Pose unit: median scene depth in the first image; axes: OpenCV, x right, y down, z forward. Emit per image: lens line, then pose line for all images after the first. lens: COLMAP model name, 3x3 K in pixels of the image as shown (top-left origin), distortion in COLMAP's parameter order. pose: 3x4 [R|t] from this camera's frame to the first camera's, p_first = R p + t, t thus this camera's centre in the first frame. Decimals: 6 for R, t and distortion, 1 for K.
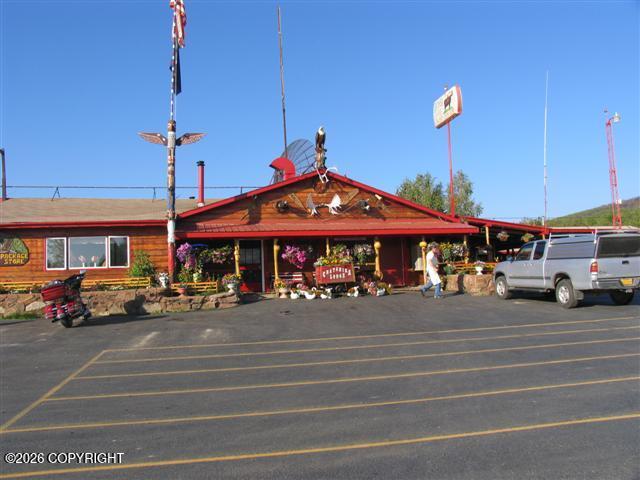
lens RADIAL K [[595.3, 0, 320.0], [0, 595.3, 240.0], [0, 0, 1]] dist [-0.108450, 0.023712]
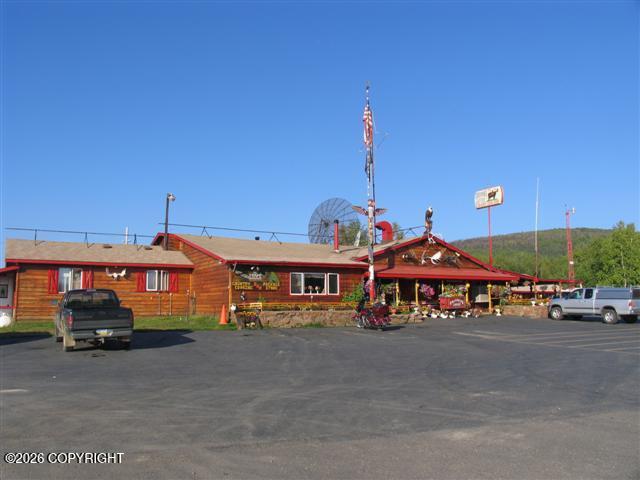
lens RADIAL K [[595.3, 0, 320.0], [0, 595.3, 240.0], [0, 0, 1]] dist [-0.108450, 0.023712]
pose [[0.952015, 0.065460, 0.298970, -0.786350], [-0.050736, 0.997098, -0.056758, -0.003543], [-0.301818, 0.038866, 0.952573, -0.402719]]
